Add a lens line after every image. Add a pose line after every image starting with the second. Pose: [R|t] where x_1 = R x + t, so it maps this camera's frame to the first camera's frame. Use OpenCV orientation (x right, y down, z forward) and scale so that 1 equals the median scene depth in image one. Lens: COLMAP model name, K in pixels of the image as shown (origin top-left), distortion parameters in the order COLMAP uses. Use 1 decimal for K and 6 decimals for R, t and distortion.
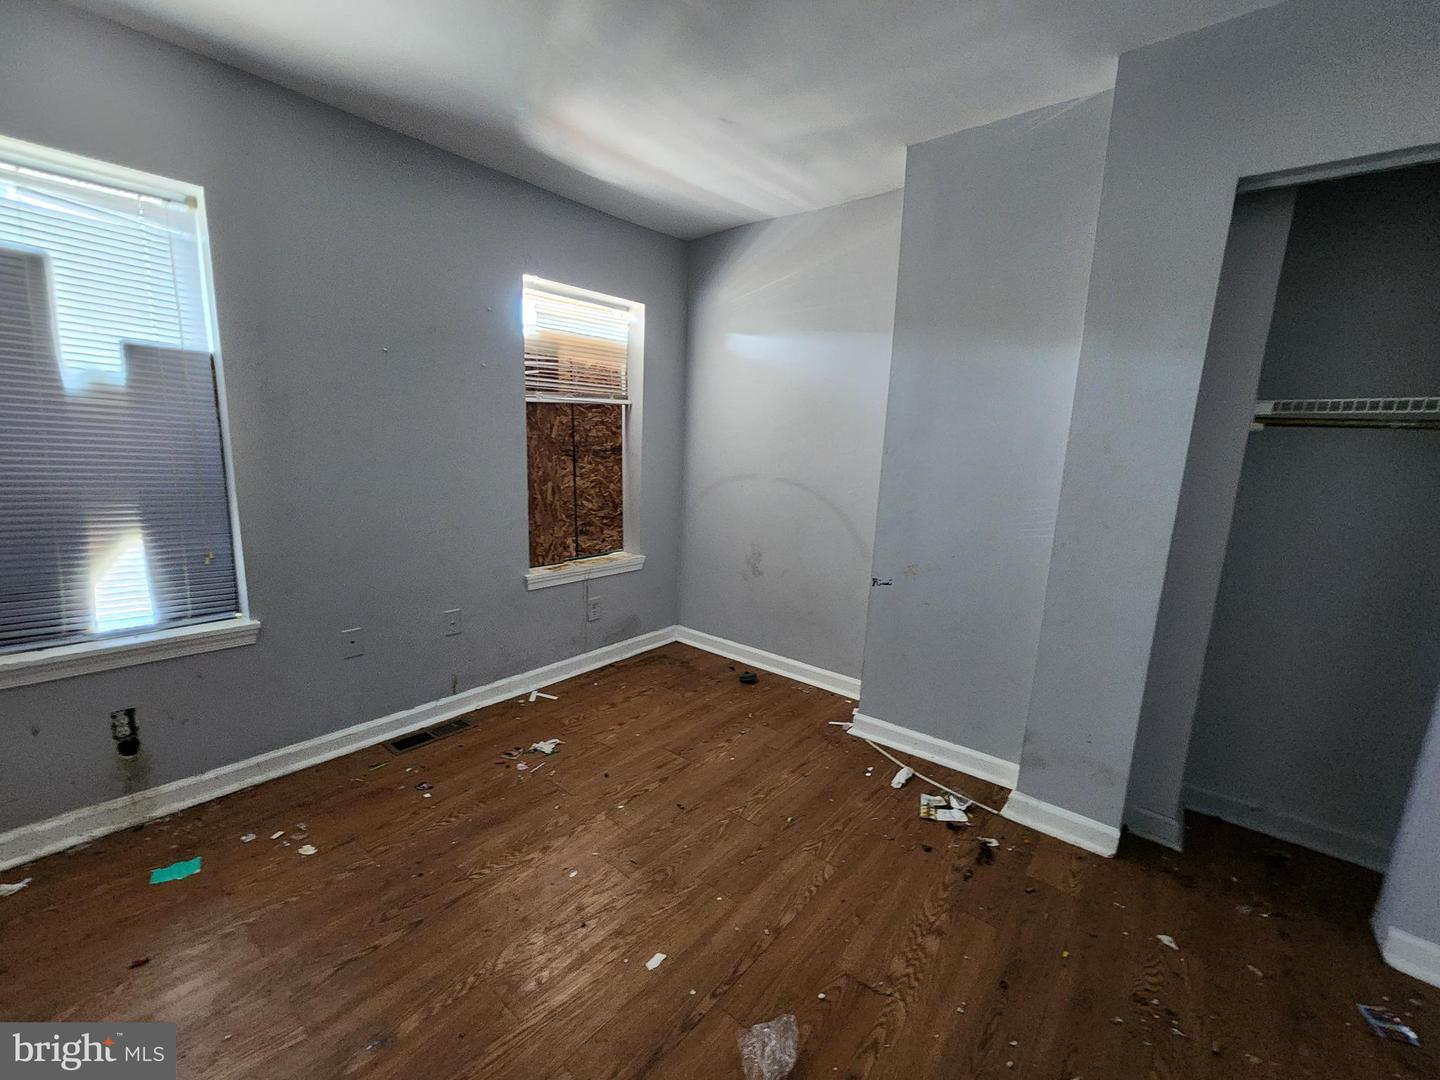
lens RADIAL K [[589.7, 0, 724.2], [0, 589.7, 547.0], [0, 0, 1]] dist [-0.007621, 0.001698]
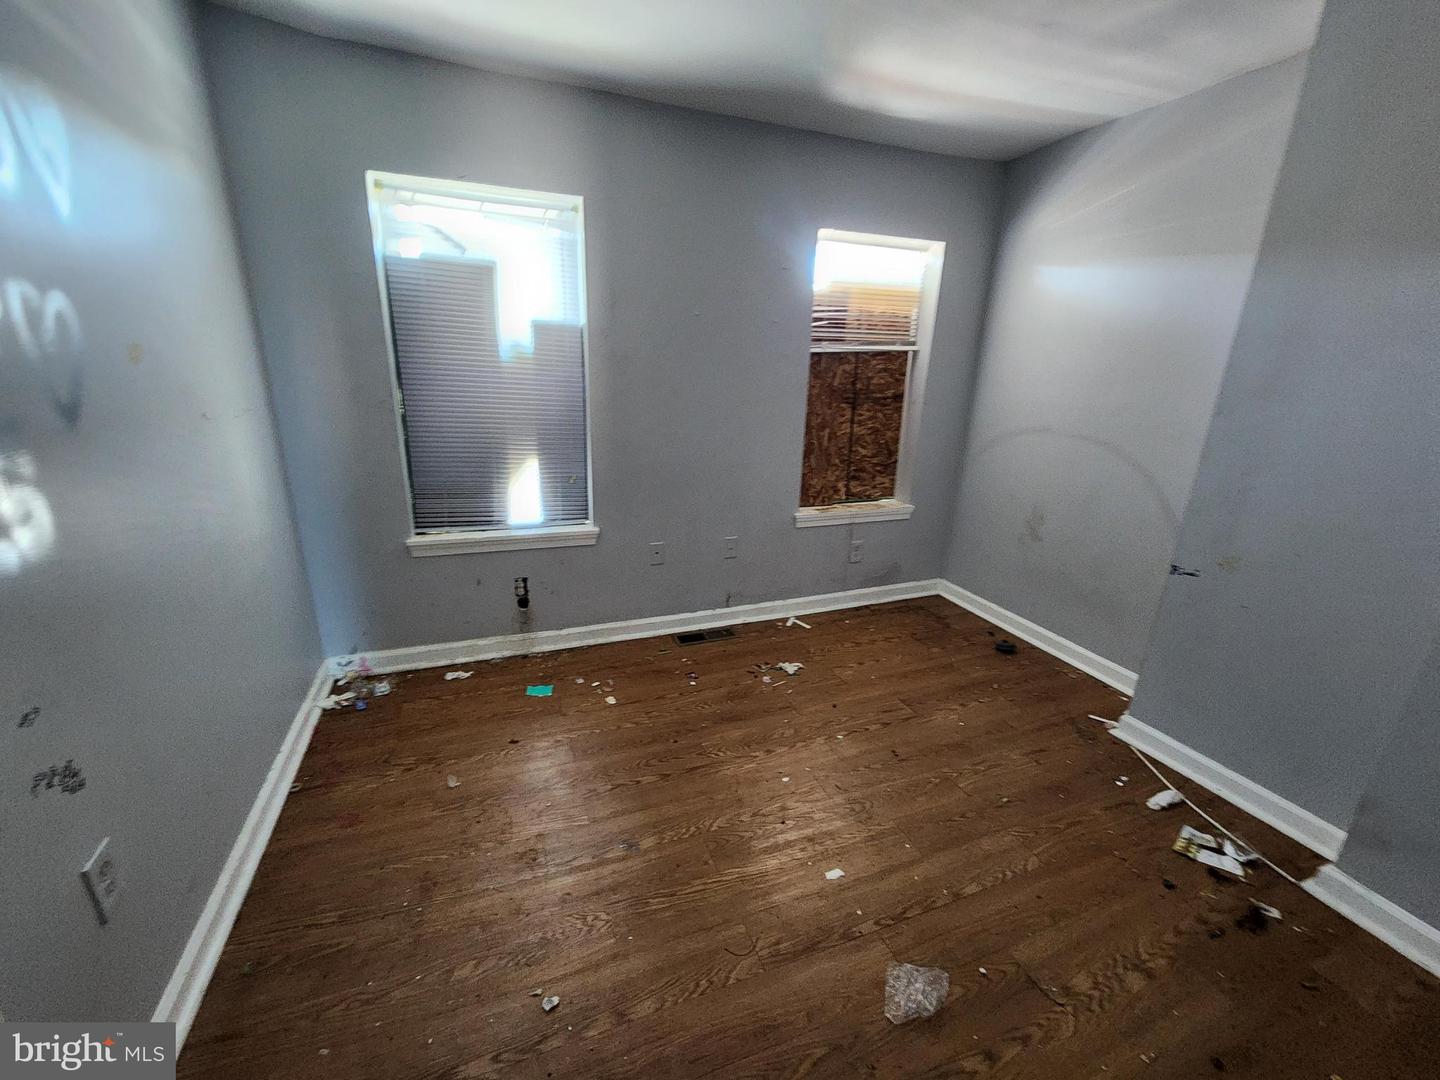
lens RADIAL K [[589.7, 0, 735.4], [0, 589.7, 533.6], [0, 0, 1]] dist [-0.007621, 0.001698]
pose [[0.870611, 0.128280, -0.474953, 0.116657], [-0.082907, 0.989856, 0.115378, -0.040693], [0.484935, -0.061073, 0.872415, -0.027880]]
